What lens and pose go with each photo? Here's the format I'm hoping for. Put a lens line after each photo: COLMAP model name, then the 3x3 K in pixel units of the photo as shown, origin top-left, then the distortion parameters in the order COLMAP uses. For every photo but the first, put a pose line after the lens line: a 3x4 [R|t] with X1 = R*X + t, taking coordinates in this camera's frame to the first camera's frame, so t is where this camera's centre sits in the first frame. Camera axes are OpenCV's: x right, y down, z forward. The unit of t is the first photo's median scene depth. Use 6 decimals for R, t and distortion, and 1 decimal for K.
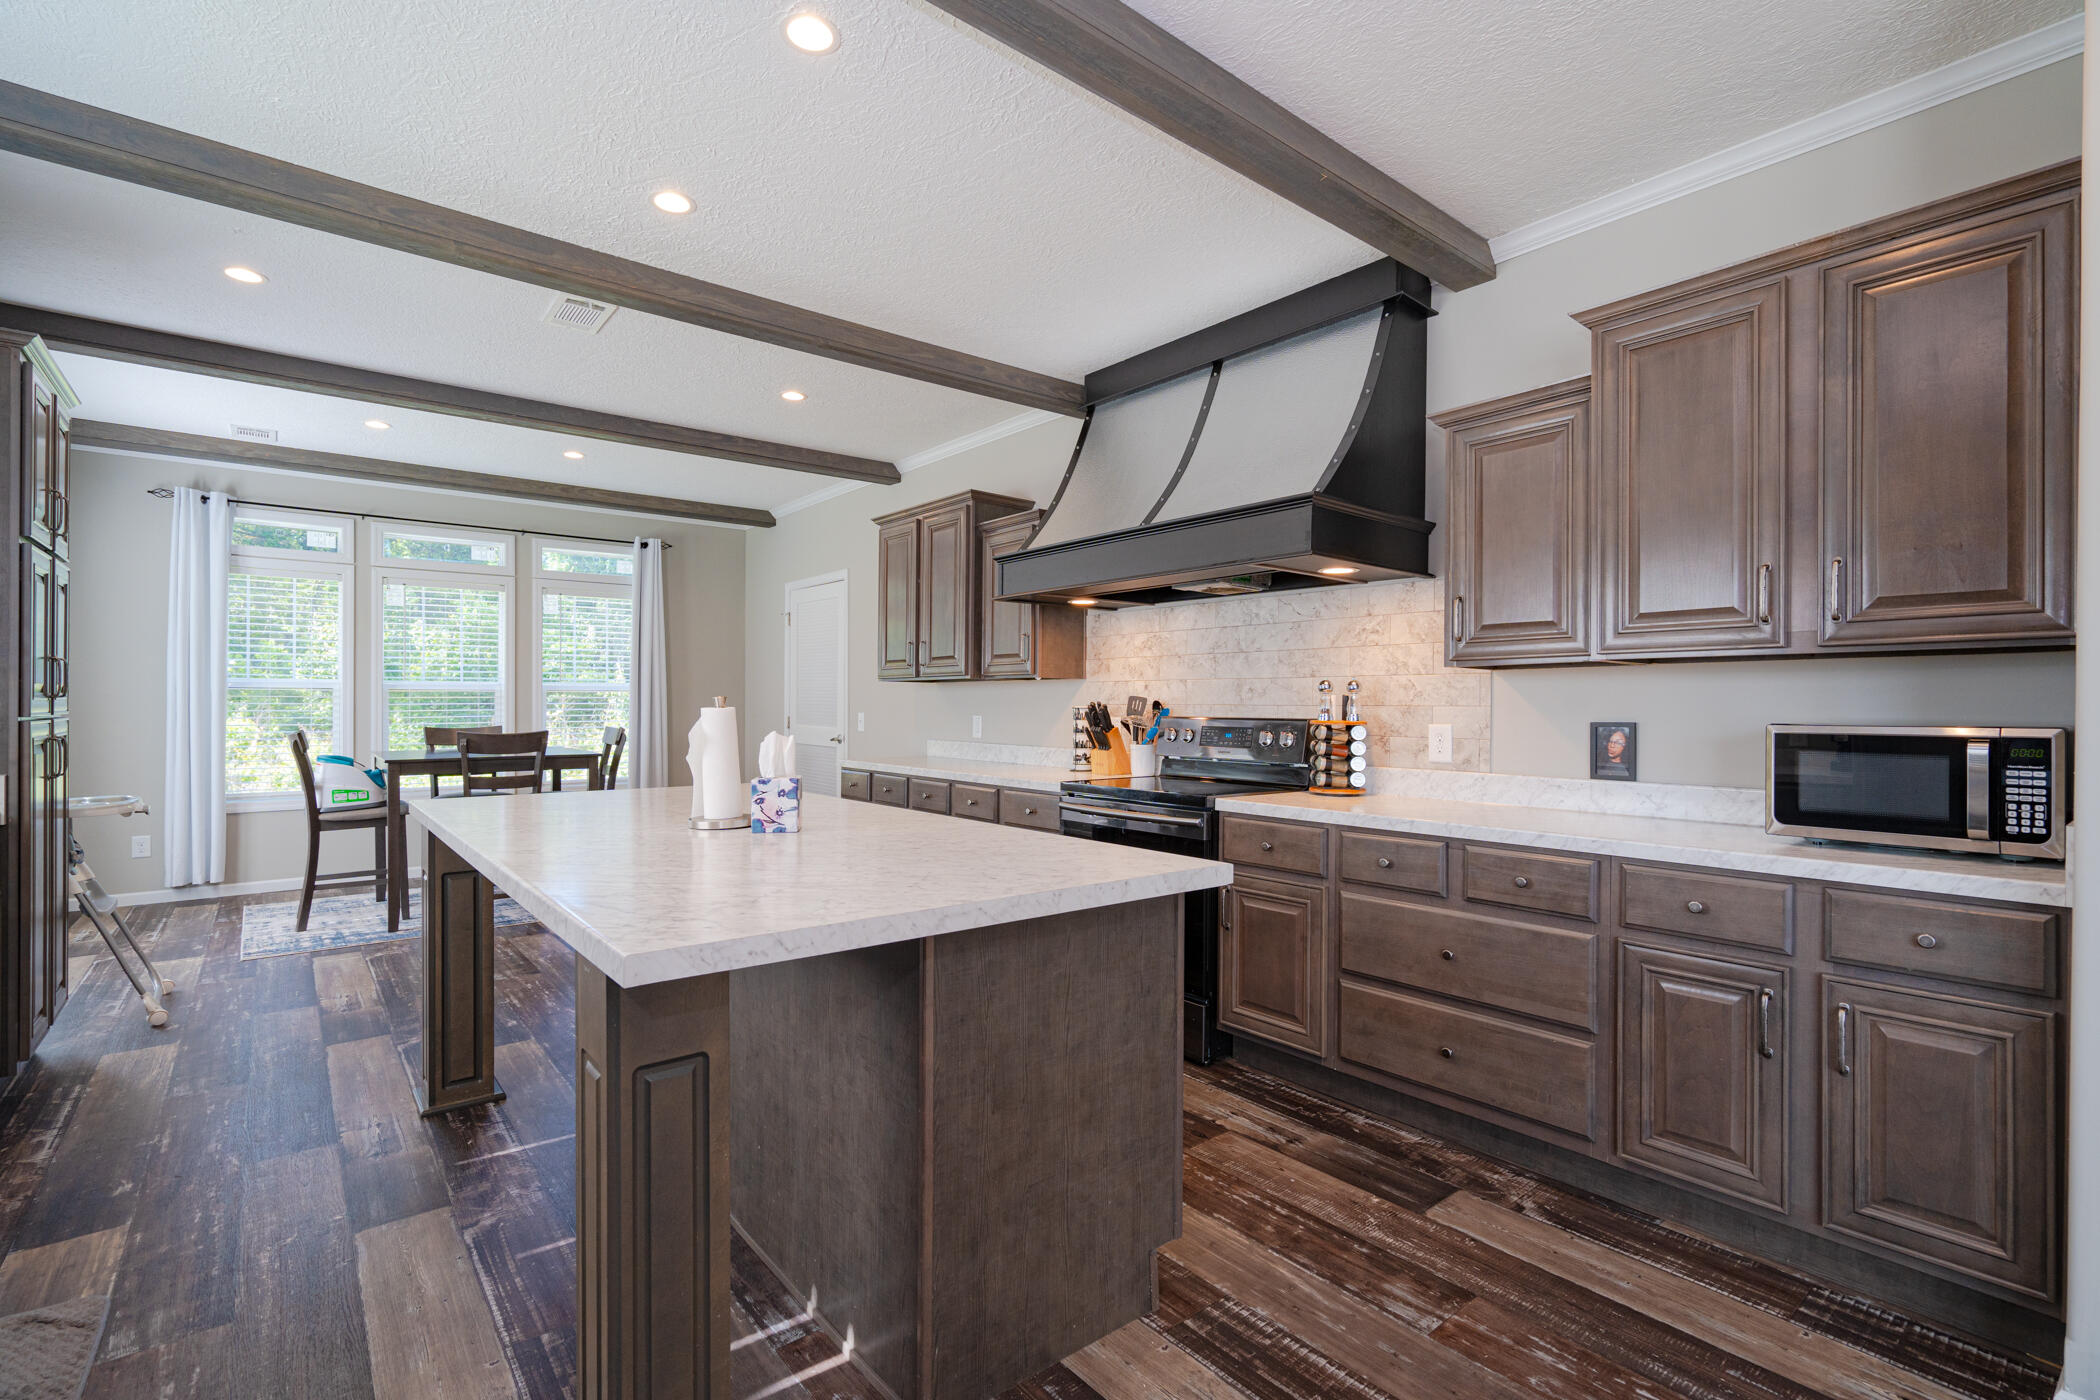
lens RADIAL K [[1003.4, 0, 1050.0], [0, 1003.4, 700.0], [0, 0, 1]] dist [0.000735, 0.000338]
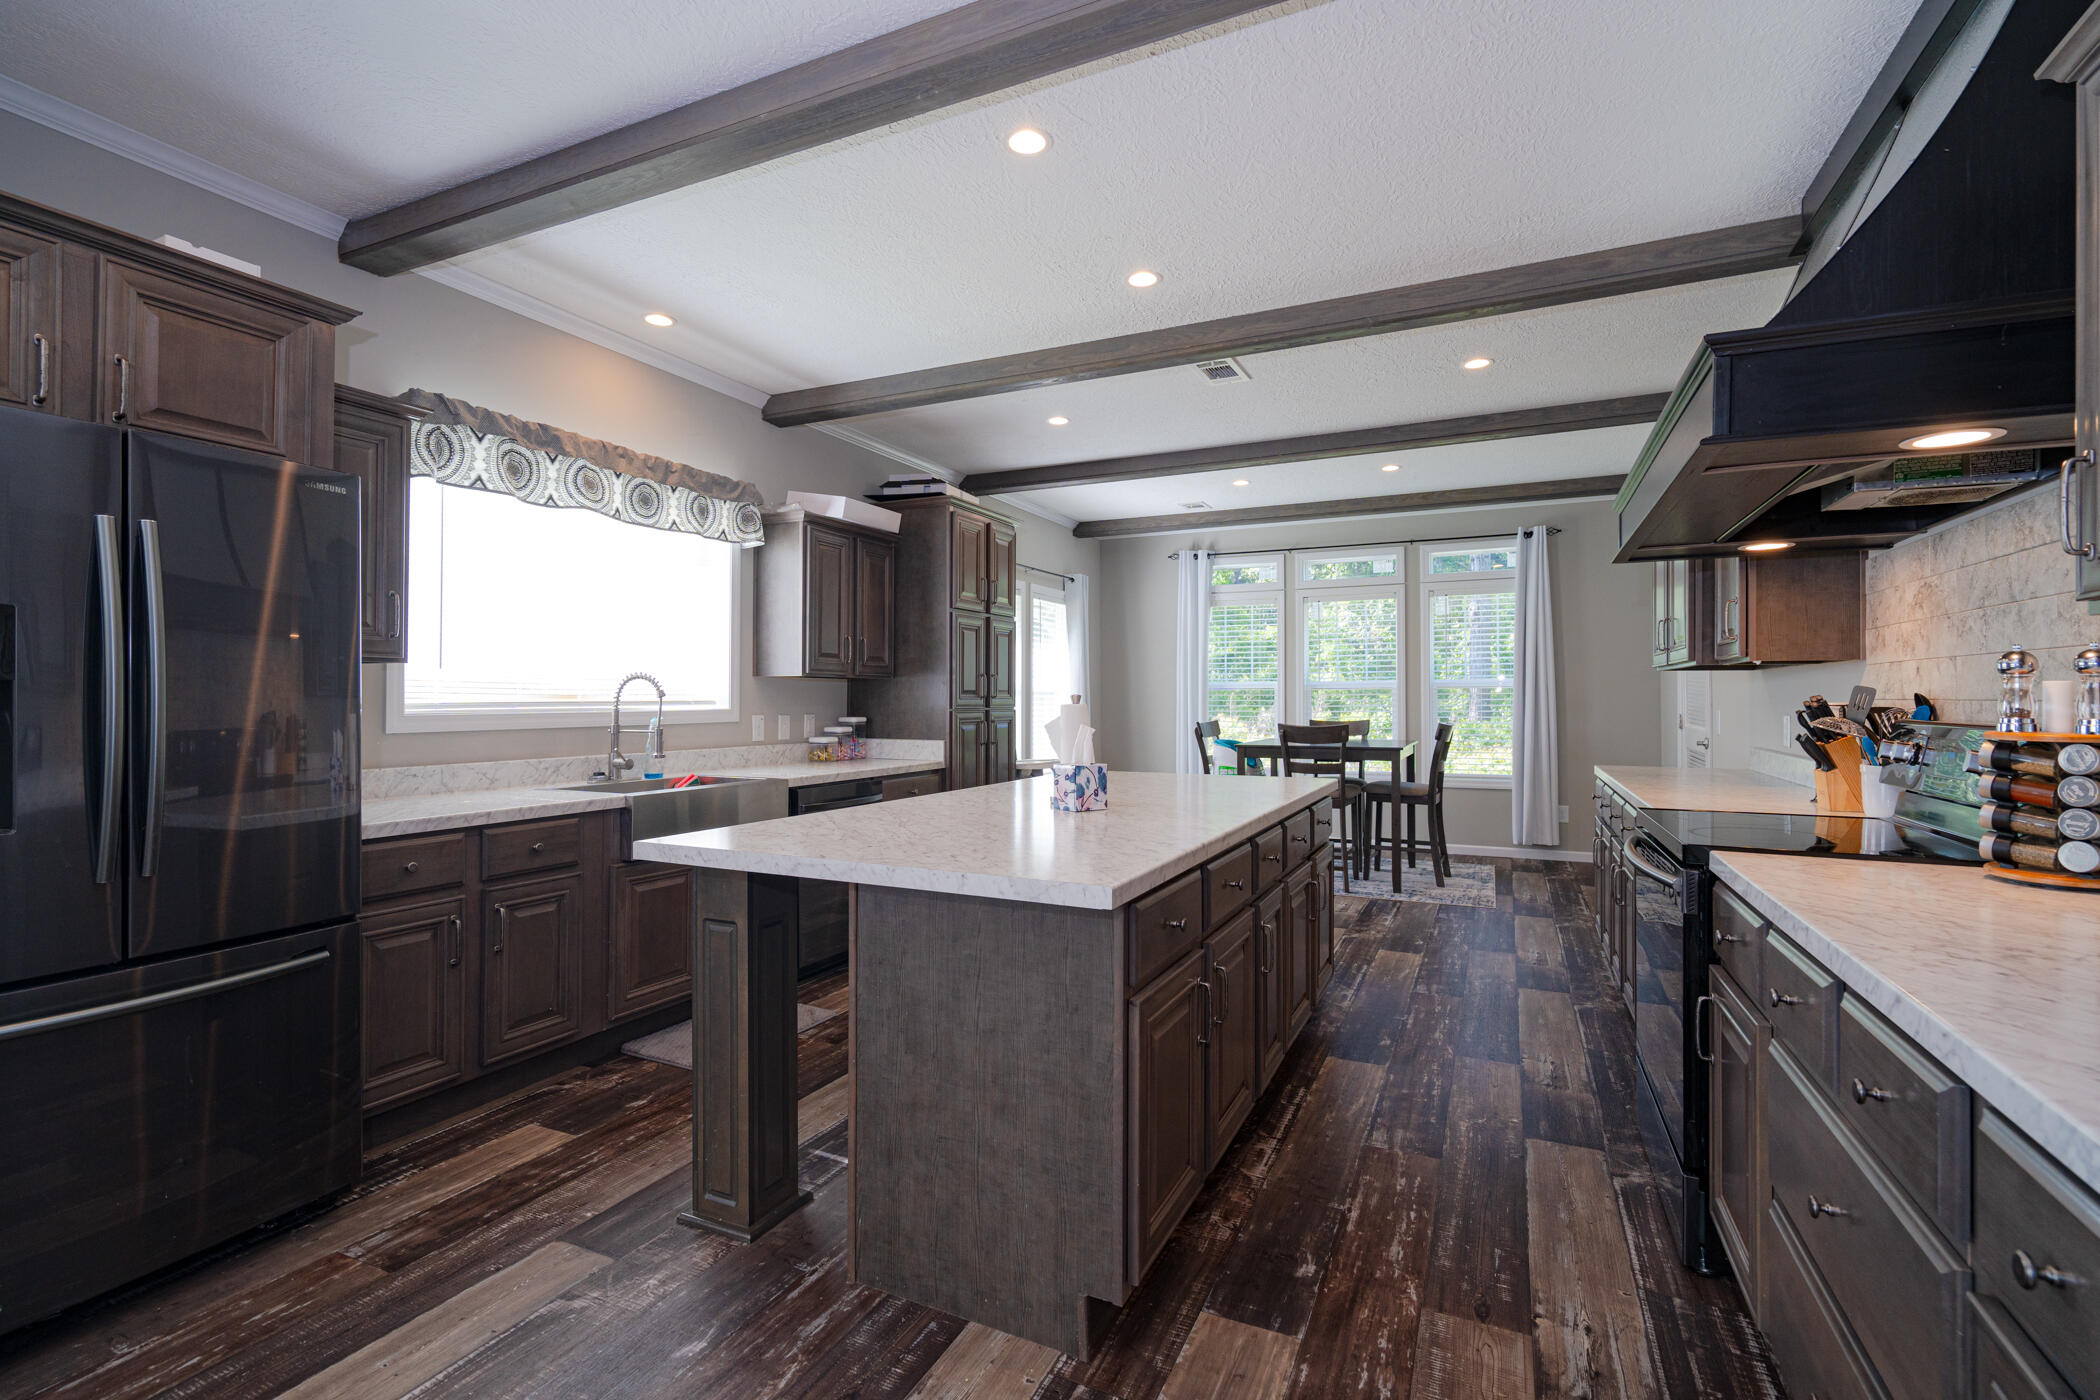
lens RADIAL K [[953.2, 0, 1048.2], [0, 953.2, 708.9], [0, 0, 1]] dist [-0.003409, -0.000491]
pose [[0.448855, 0.004474, -0.893594, 0.394161], [0.014130, 0.999827, 0.012104, -0.003003], [0.893493, -0.018059, 0.448714, 0.283643]]
